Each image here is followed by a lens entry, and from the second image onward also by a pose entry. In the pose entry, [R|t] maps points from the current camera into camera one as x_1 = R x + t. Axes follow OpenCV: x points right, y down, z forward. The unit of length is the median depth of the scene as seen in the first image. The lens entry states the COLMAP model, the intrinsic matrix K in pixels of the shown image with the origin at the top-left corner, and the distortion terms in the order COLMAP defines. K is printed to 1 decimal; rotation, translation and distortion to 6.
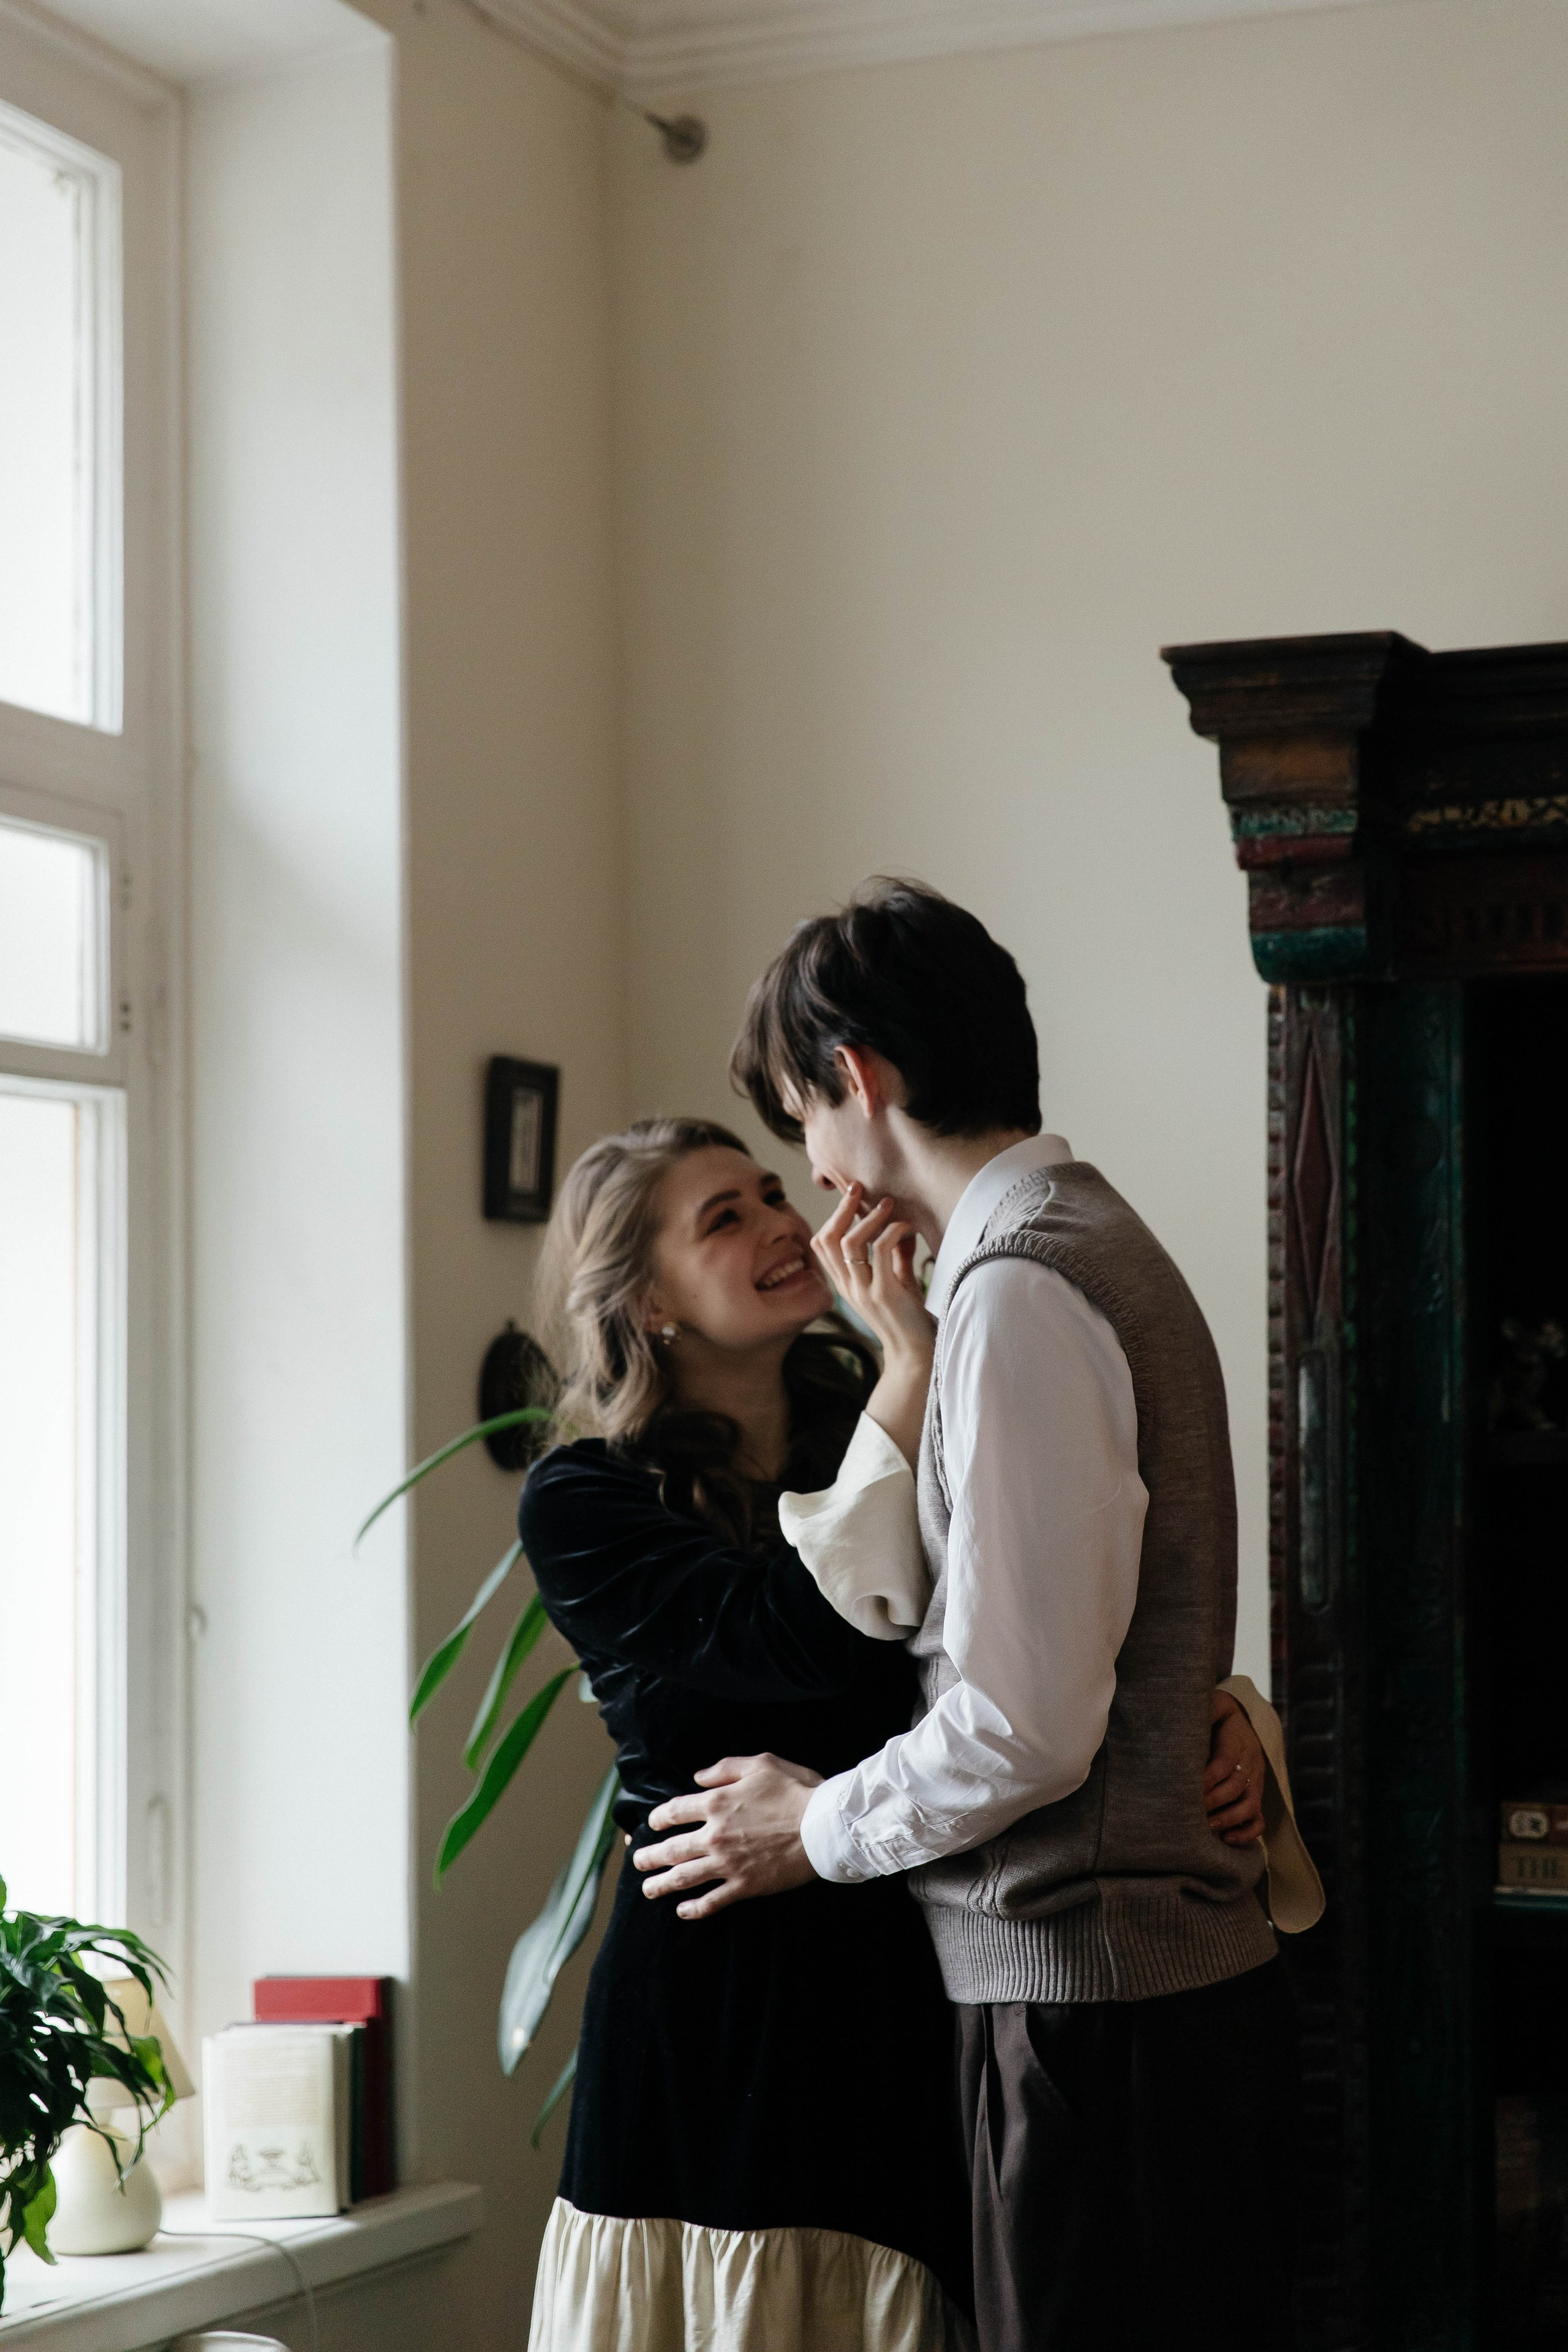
lens RADIAL K [[4489.6, 0, 784.0], [0, 4489.6, 1176.0], [0, 0, 1]] dist [-0.034103, 0.155724]
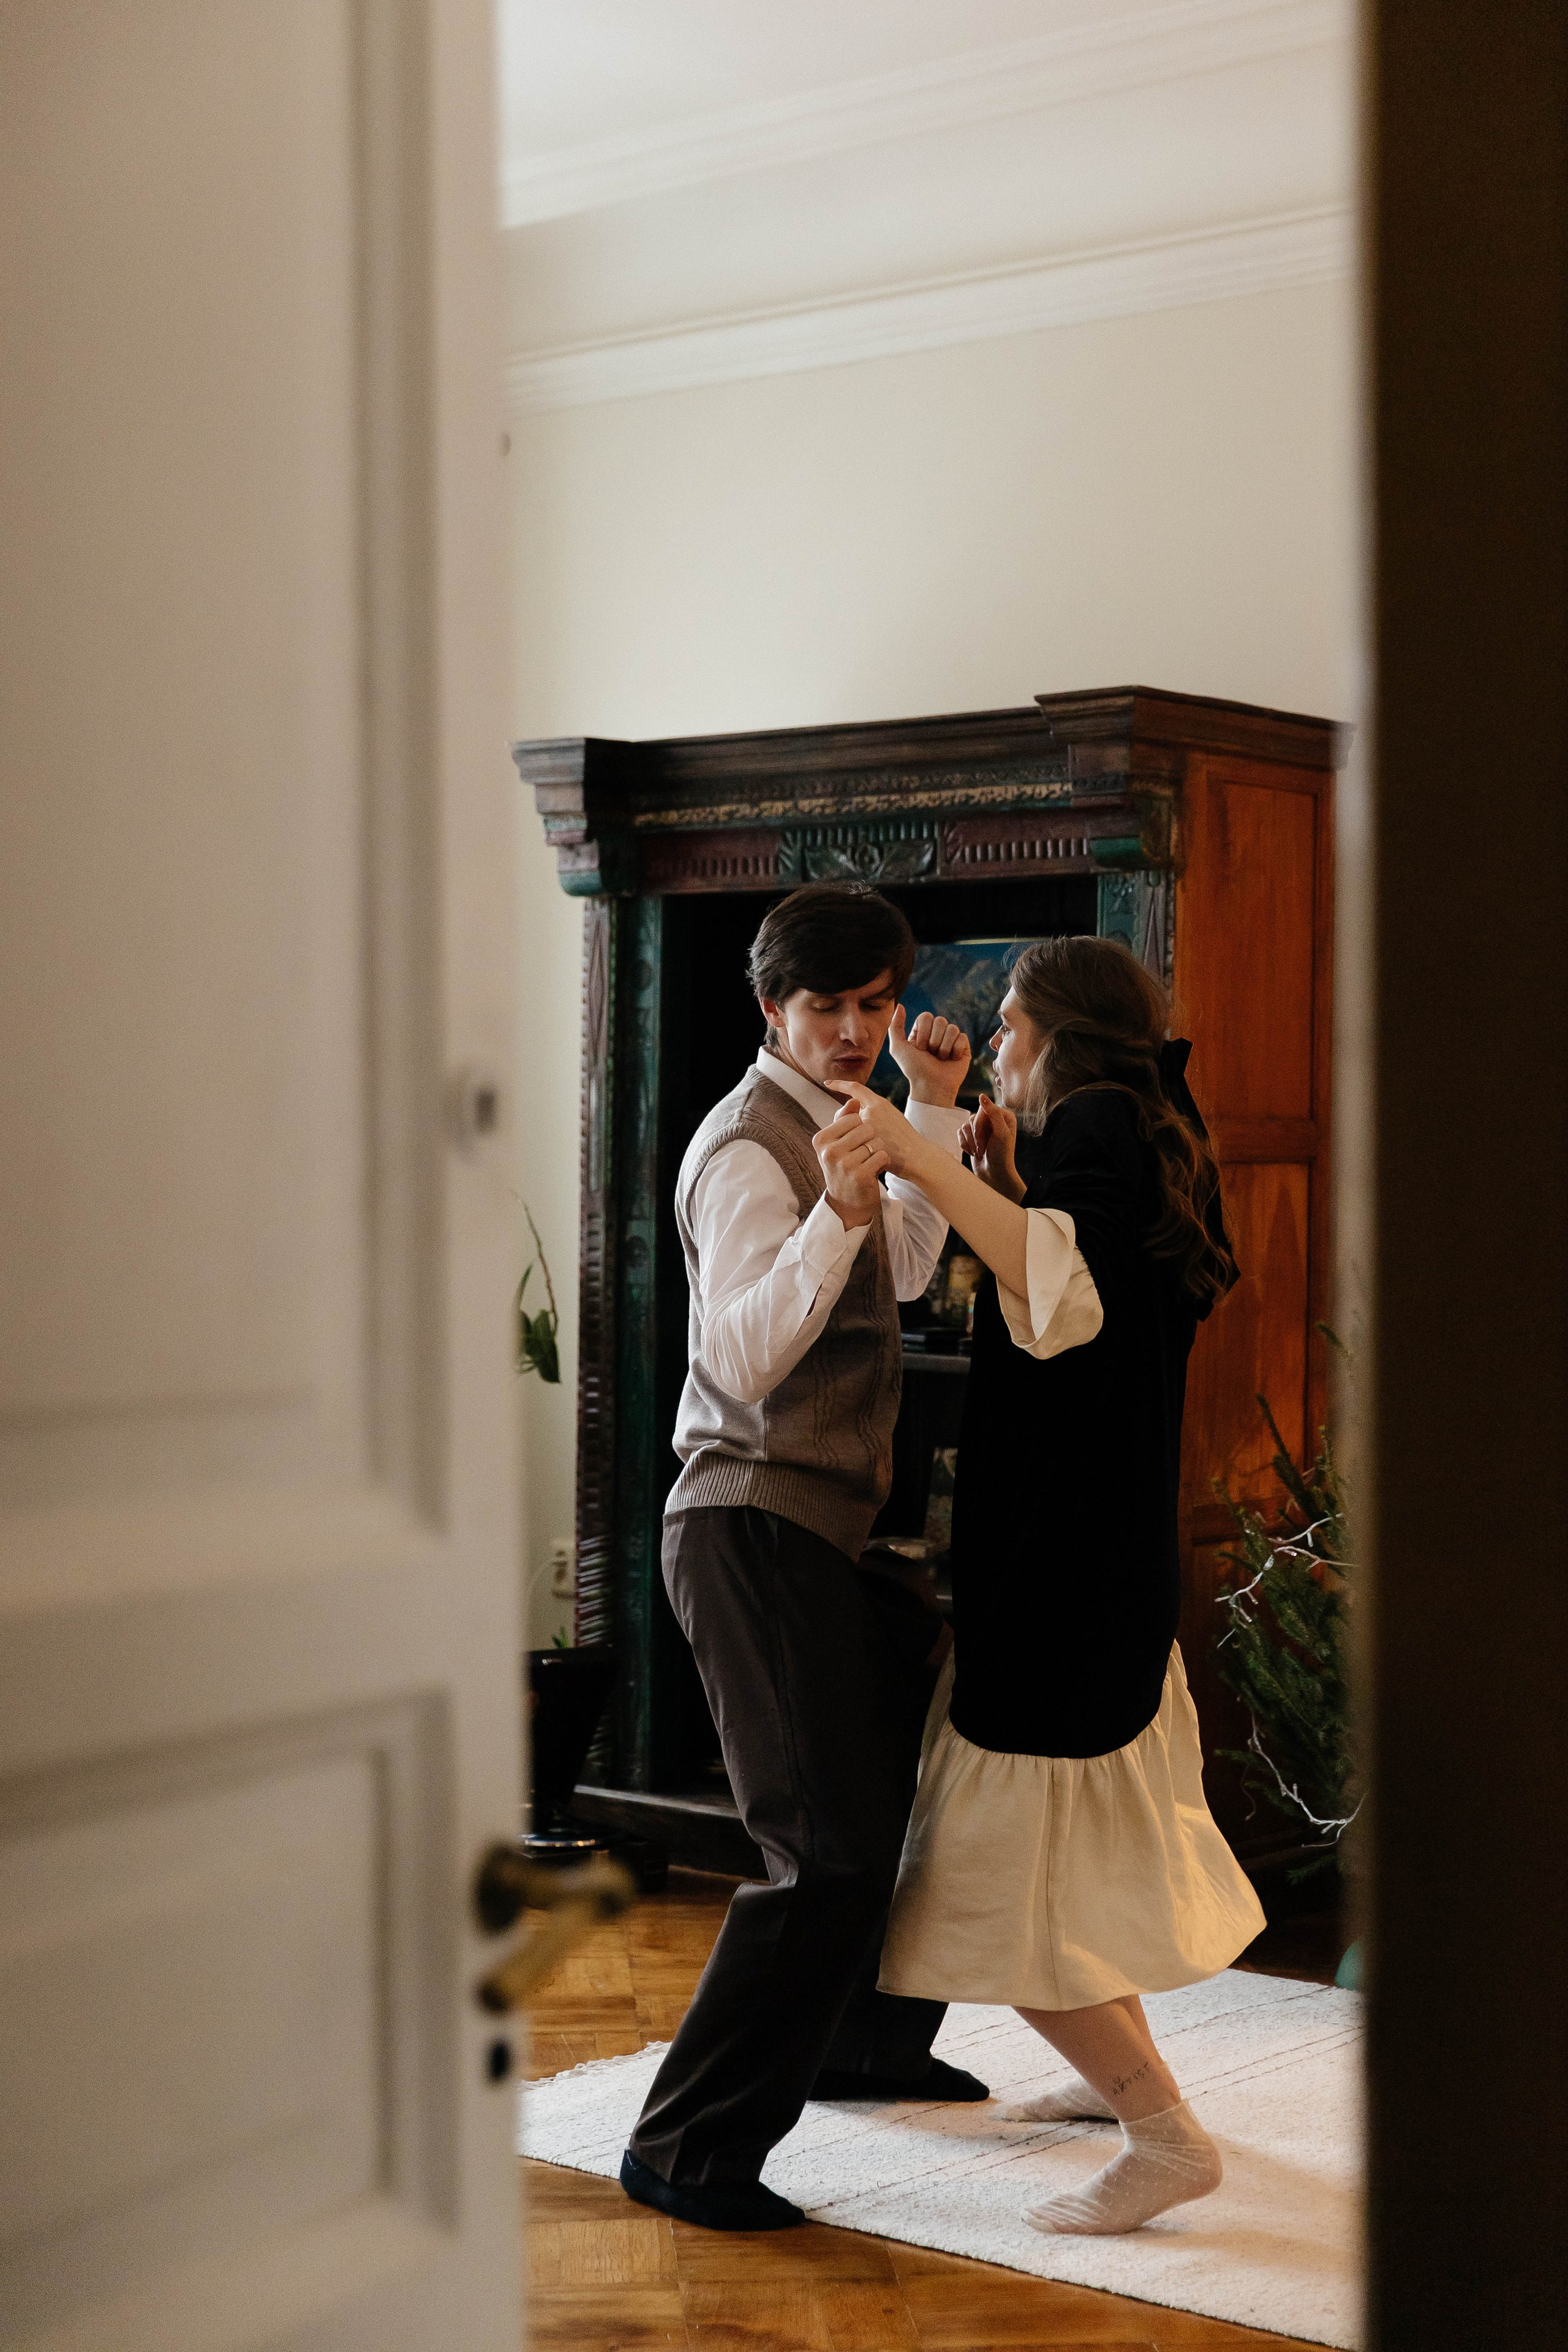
lens RADIAL K [[3674.7, 0, 788.3], [0, 3674.7, 1155.1], [0, 0, 1]] dist [-0.002087, 0.019382]
pose [[0.950760, 0.017479, -0.309435, 0.737508], [0.003973, 0.997639, 0.068560, -0.040095], [0.309903, -0.066413, 0.948446, -0.616946]]
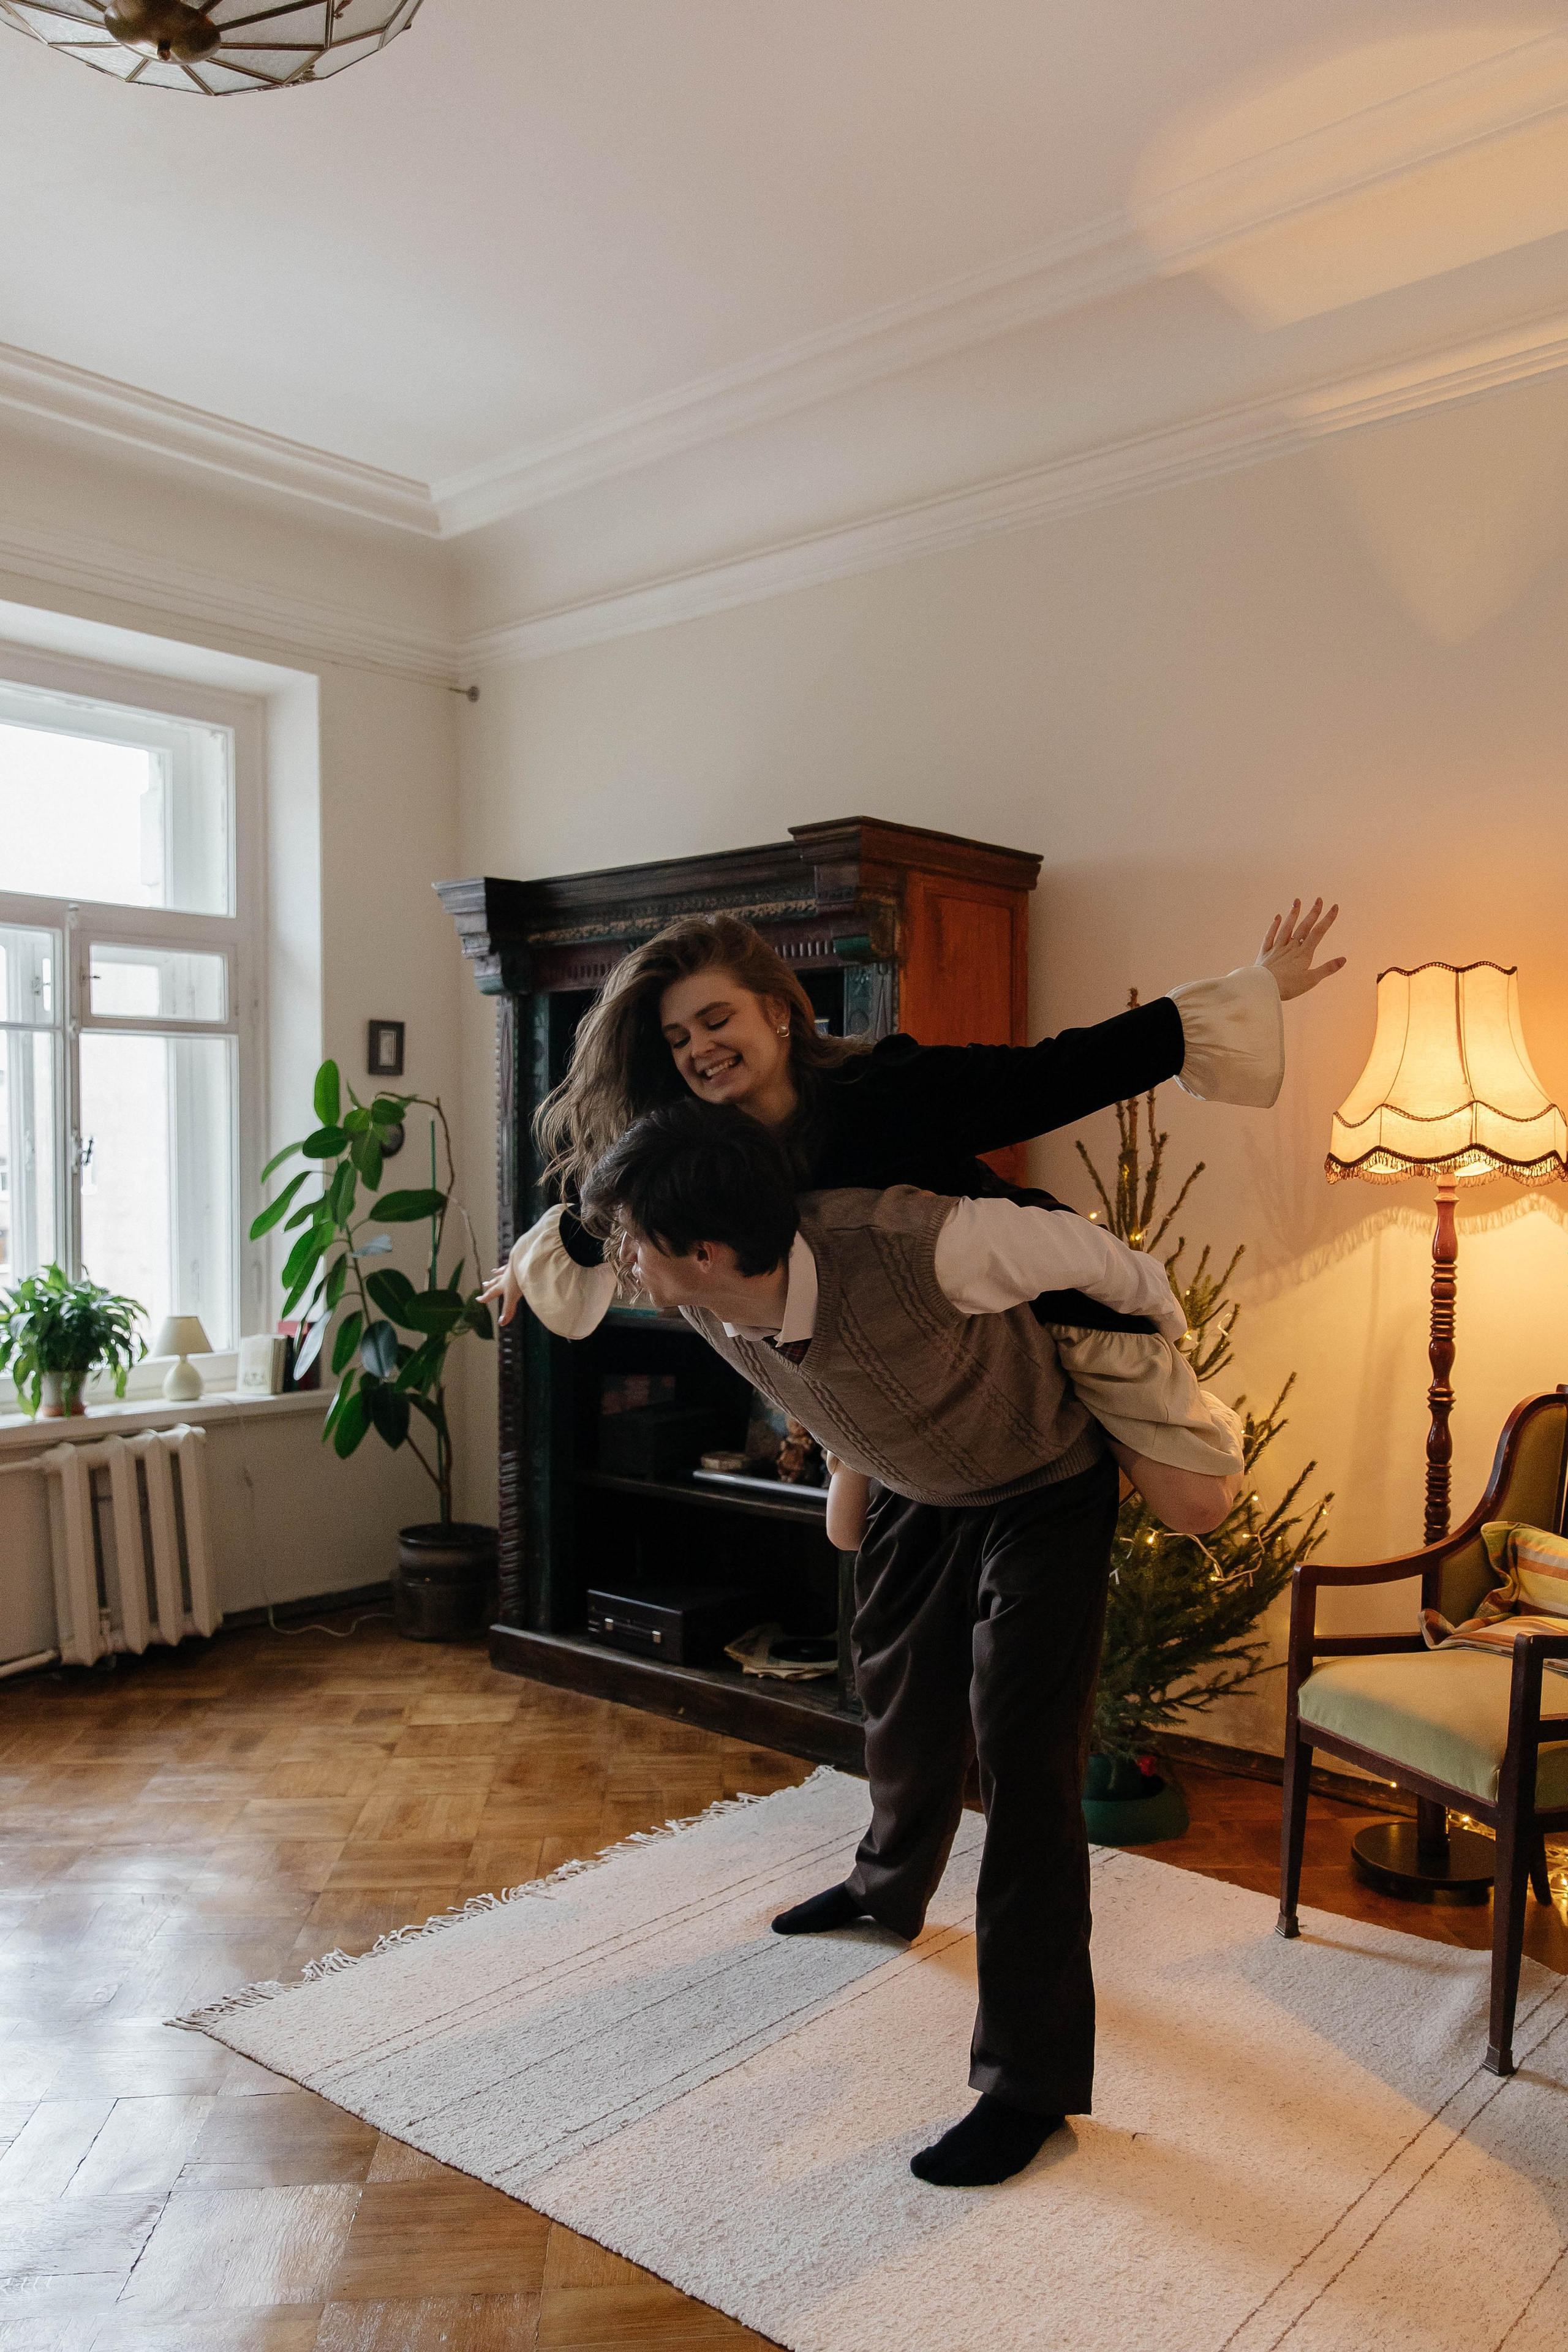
lens RADIAL K [[1831.6, 0, 801.4], [0, 1831.6, 1203.0], [0, 0, 1]] dist [-0.000212, -0.001317]
pose [[0.946923, 0.015336, -0.321094, 0.687680], [0.015247, 0.995594, 0.092518, -0.015507], [0.321098, -0.092503, 0.942517, -0.082138]]
